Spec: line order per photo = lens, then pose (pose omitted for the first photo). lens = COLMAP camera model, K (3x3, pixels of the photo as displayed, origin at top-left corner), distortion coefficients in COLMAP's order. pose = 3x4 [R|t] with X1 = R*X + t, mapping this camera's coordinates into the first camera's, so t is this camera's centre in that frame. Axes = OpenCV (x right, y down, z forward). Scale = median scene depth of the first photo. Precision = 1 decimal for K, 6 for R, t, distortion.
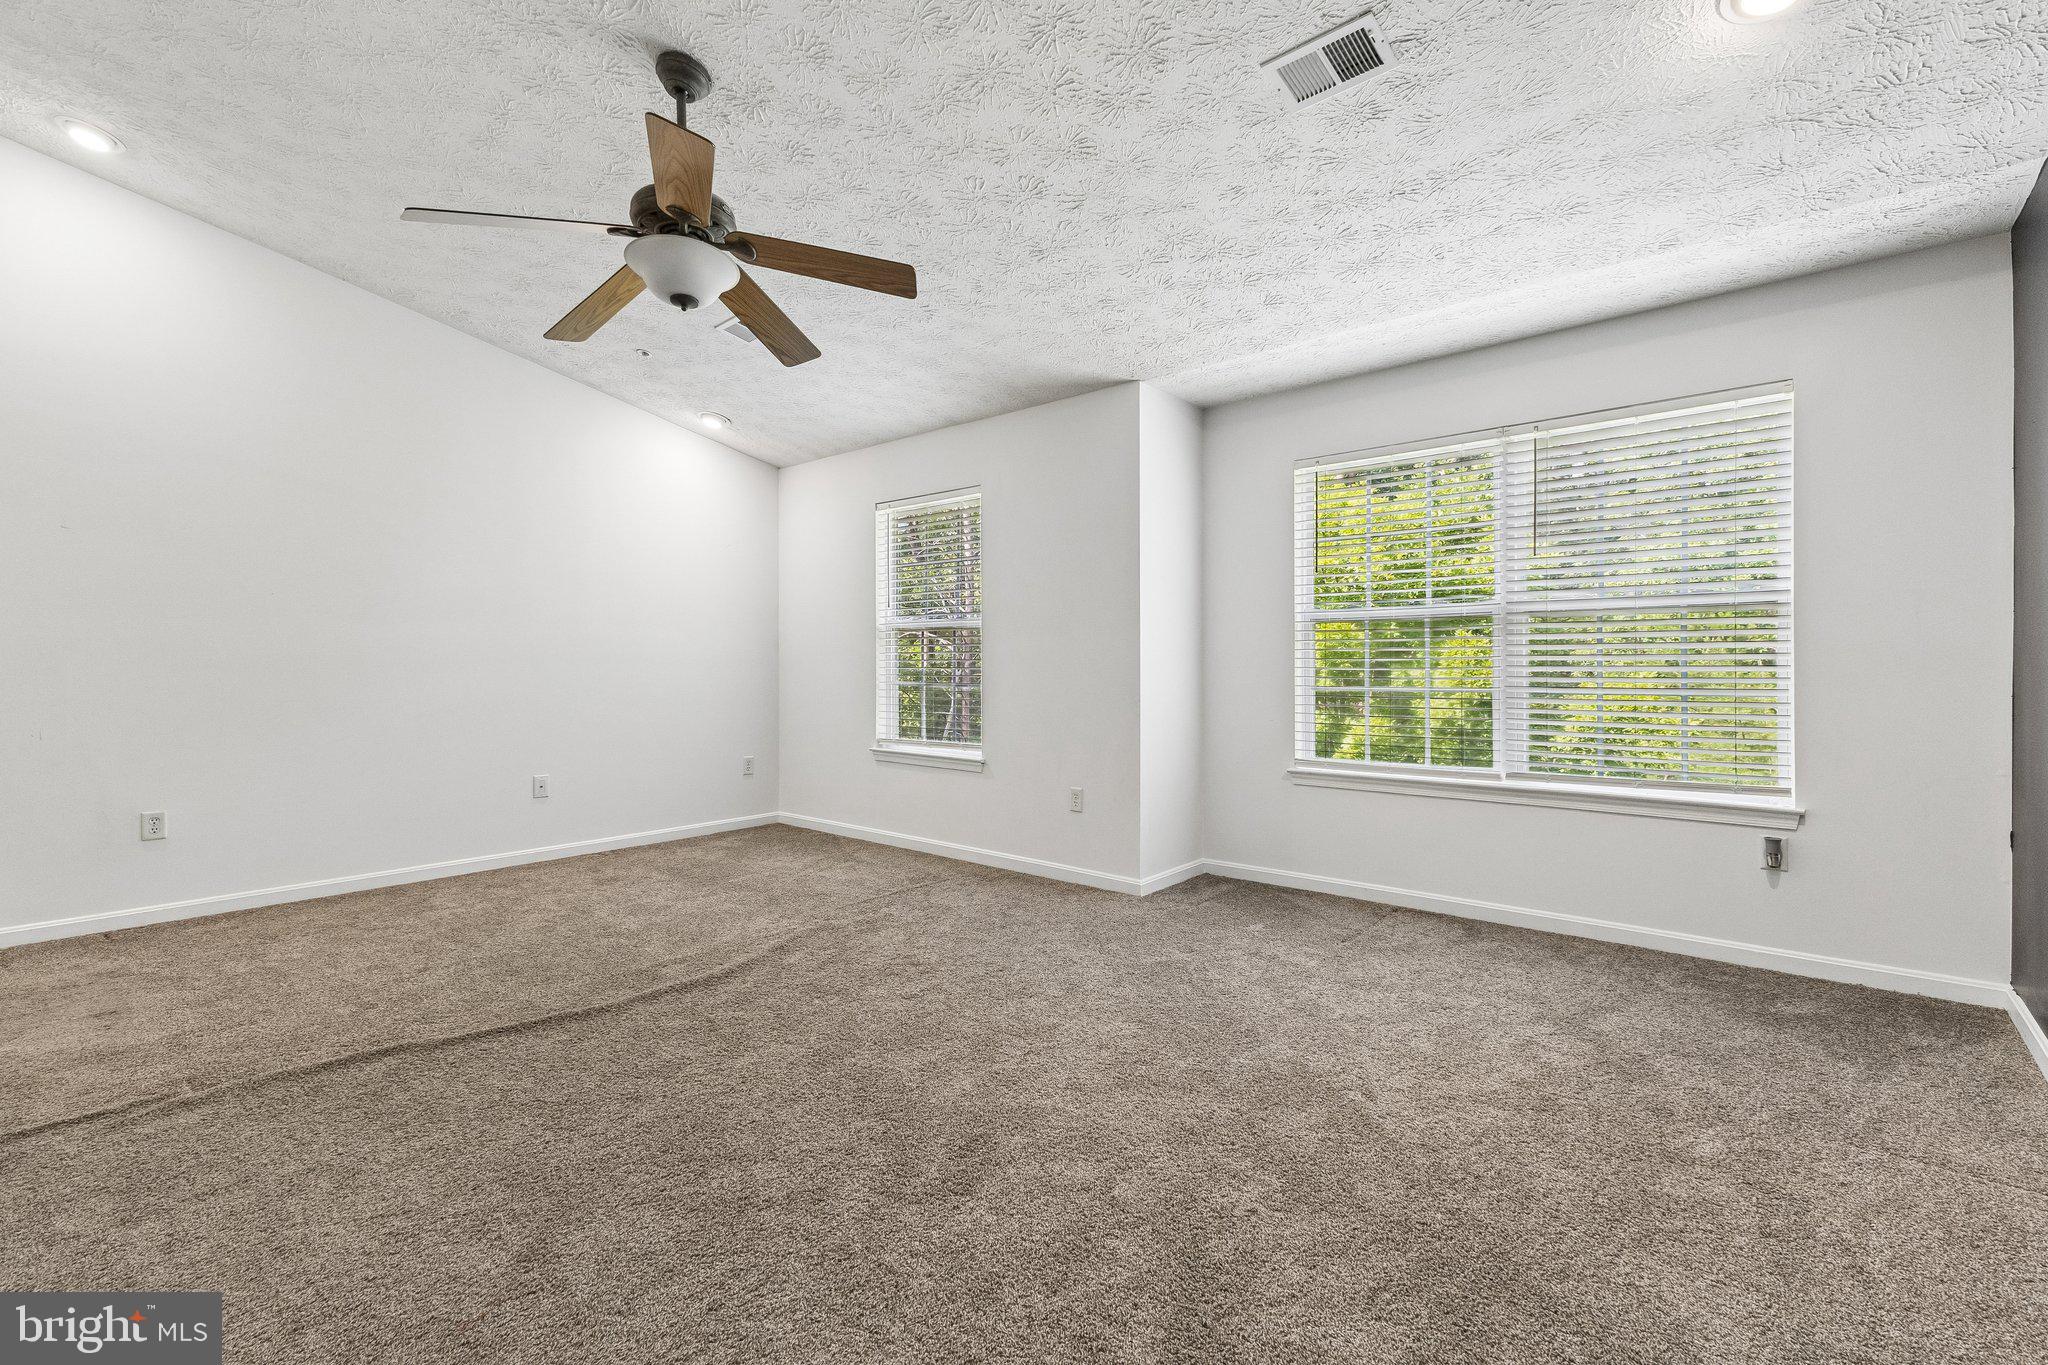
lens RADIAL K [[913.4, 0, 1054.4], [0, 913.4, 674.3], [0, 0, 1]] dist [0.004087, -0.000006]
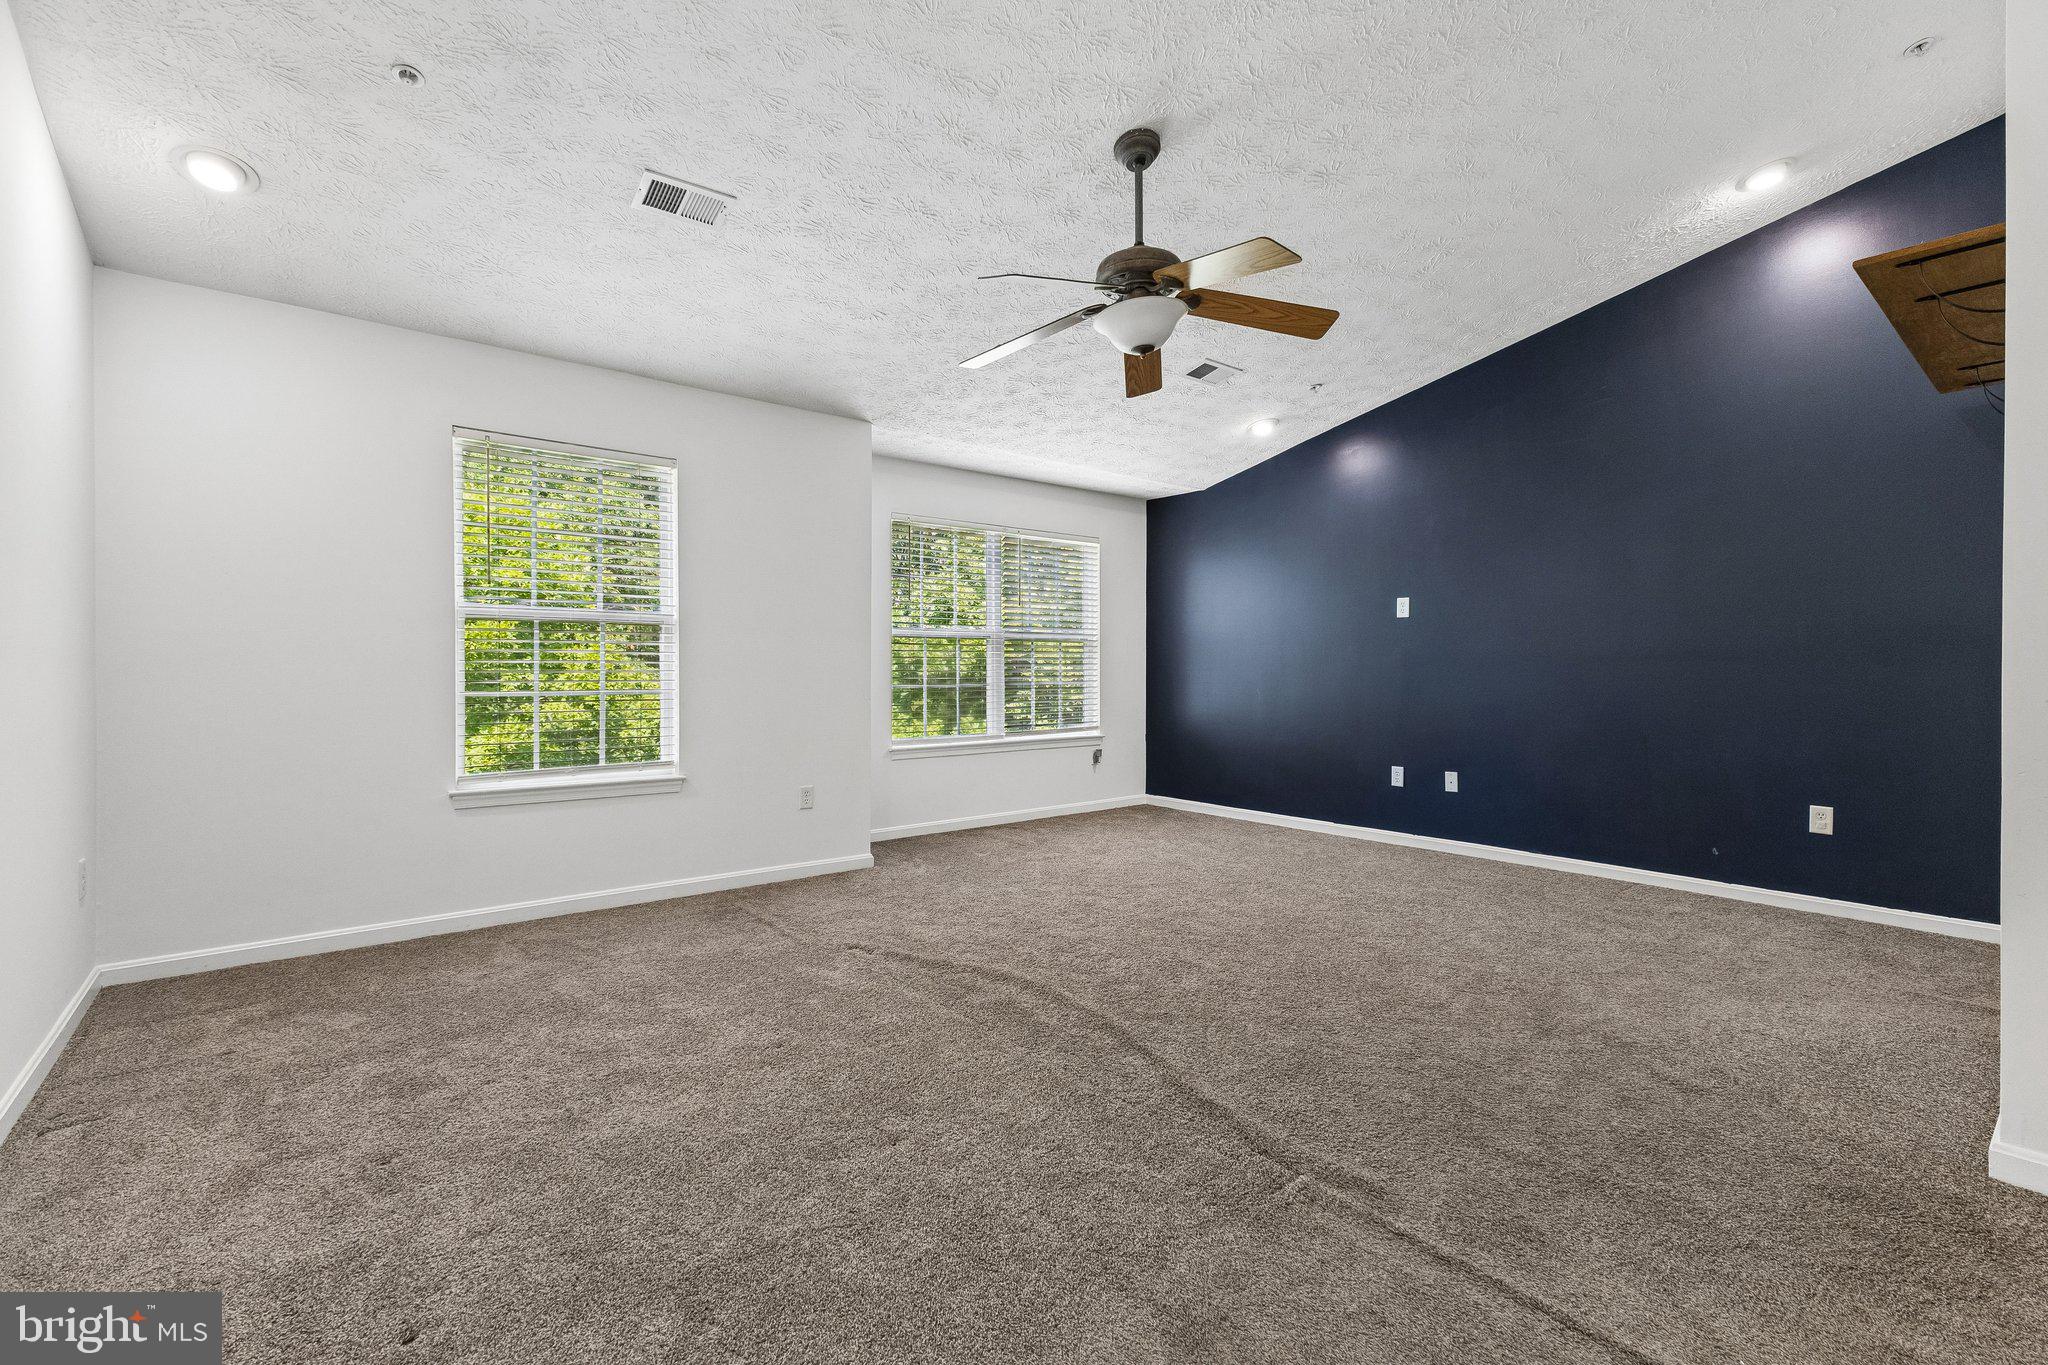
lens RADIAL K [[913.4, 0, 1054.4], [0, 913.4, 674.3], [0, 0, 1]] dist [0.004087, -0.000006]
pose [[0.131605, -0.007615, 0.991273, -1.202041], [0.012704, 0.999901, 0.005995, -0.009909], [-0.991221, 0.011804, 0.131688, 0.723552]]
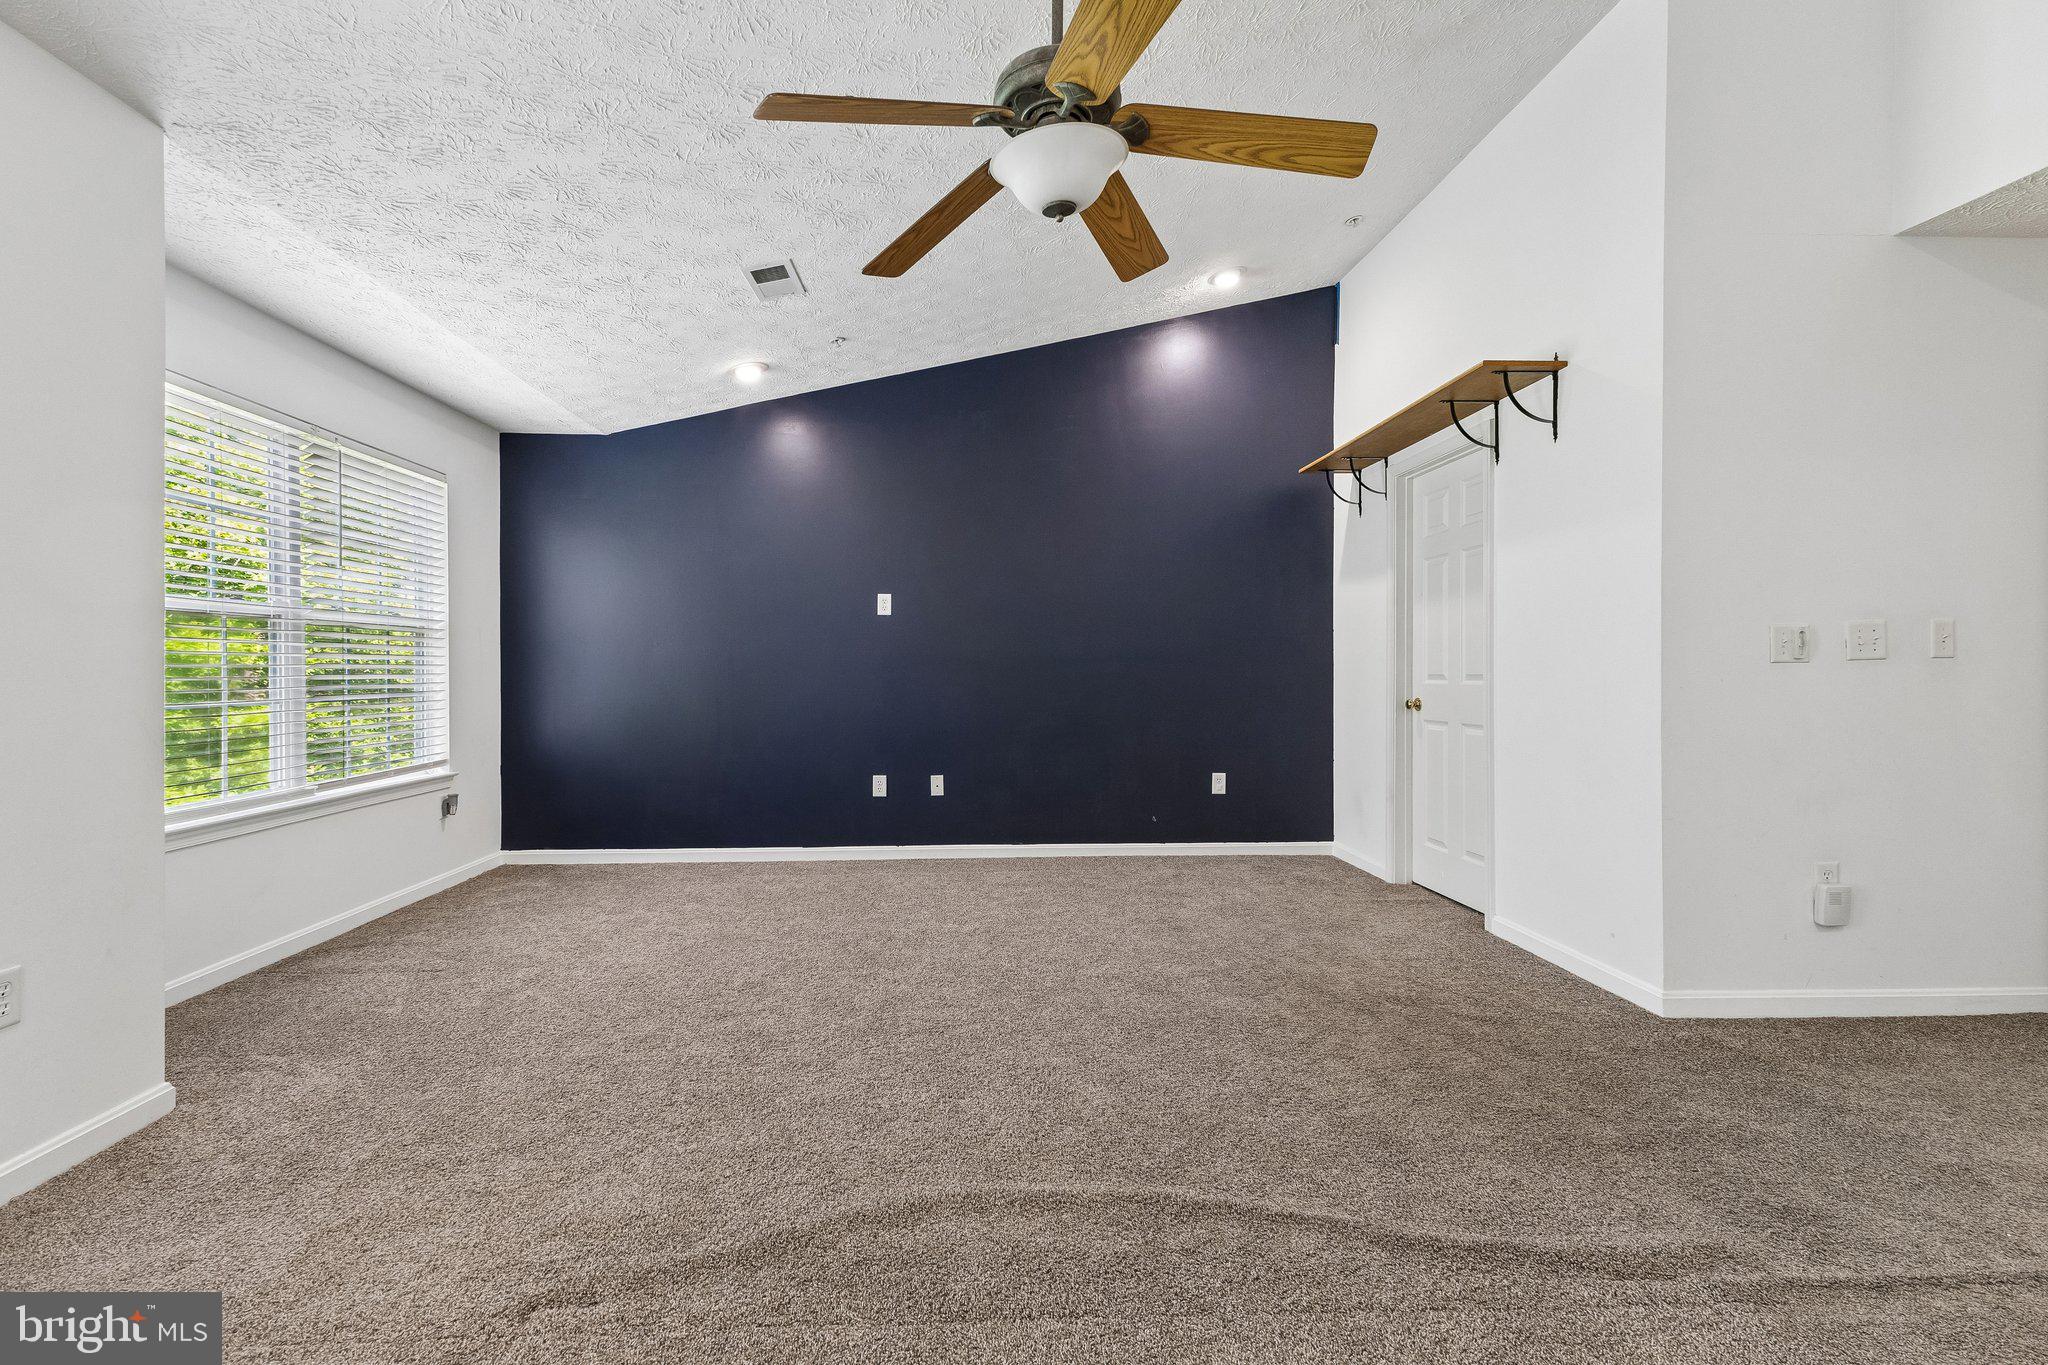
lens RADIAL K [[885.9, 0, 1015.0], [0, 885.9, 677.5], [0, 0, 1]] dist [0.010211, -0.000148]
pose [[-0.707059, -0.003586, 0.707146, -0.716751], [0.014464, 0.999705, 0.019532, -0.015619], [-0.707007, 0.024039, -0.706798, 1.196719]]
